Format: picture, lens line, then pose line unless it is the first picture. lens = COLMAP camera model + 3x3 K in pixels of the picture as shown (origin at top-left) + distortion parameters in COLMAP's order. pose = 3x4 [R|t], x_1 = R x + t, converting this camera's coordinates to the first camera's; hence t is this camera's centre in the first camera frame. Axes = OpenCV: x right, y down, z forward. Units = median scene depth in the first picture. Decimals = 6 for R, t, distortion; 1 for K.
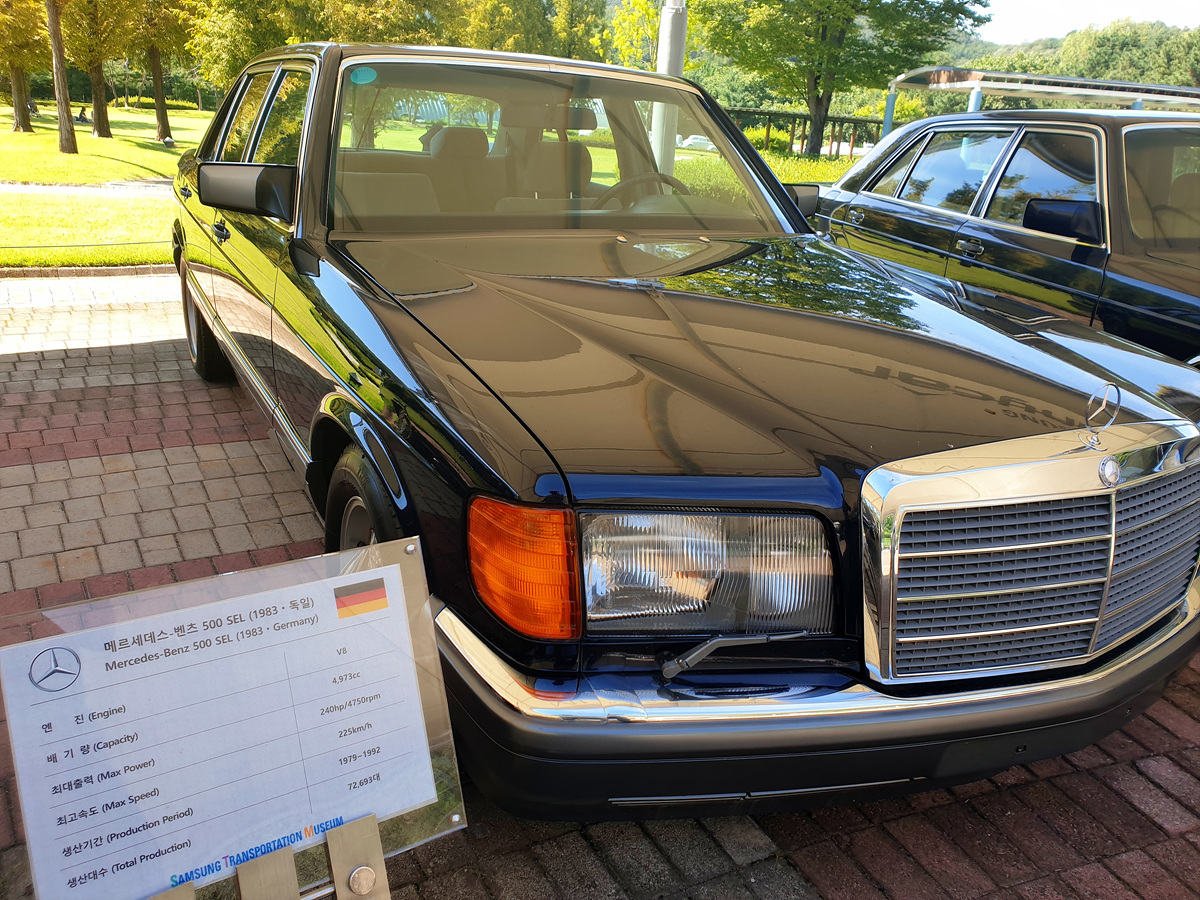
lens RADIAL K [[1018.3, 0, 562.4], [0, 1018.3, 455.2], [0, 0, 1]] dist [0.011704, -0.006039]
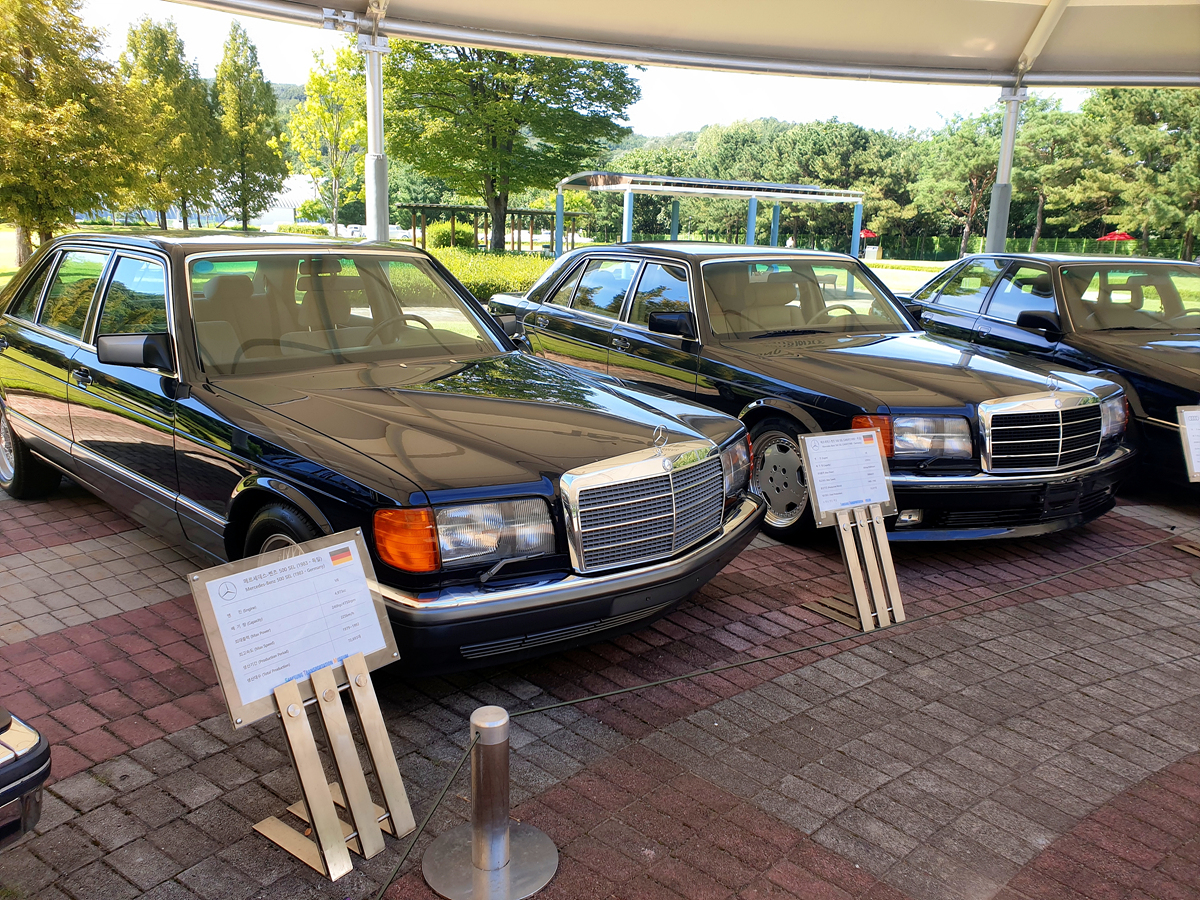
lens RADIAL K [[1012.0, 0, 617.6], [0, 1012.0, 449.6], [0, 0, 1]] dist [0.063539, -0.001717]
pose [[0.939443, -0.103828, 0.326599, -0.061330], [0.131257, 0.989342, -0.063035, 0.024361], [-0.316573, 0.102086, 0.943059, -0.230380]]
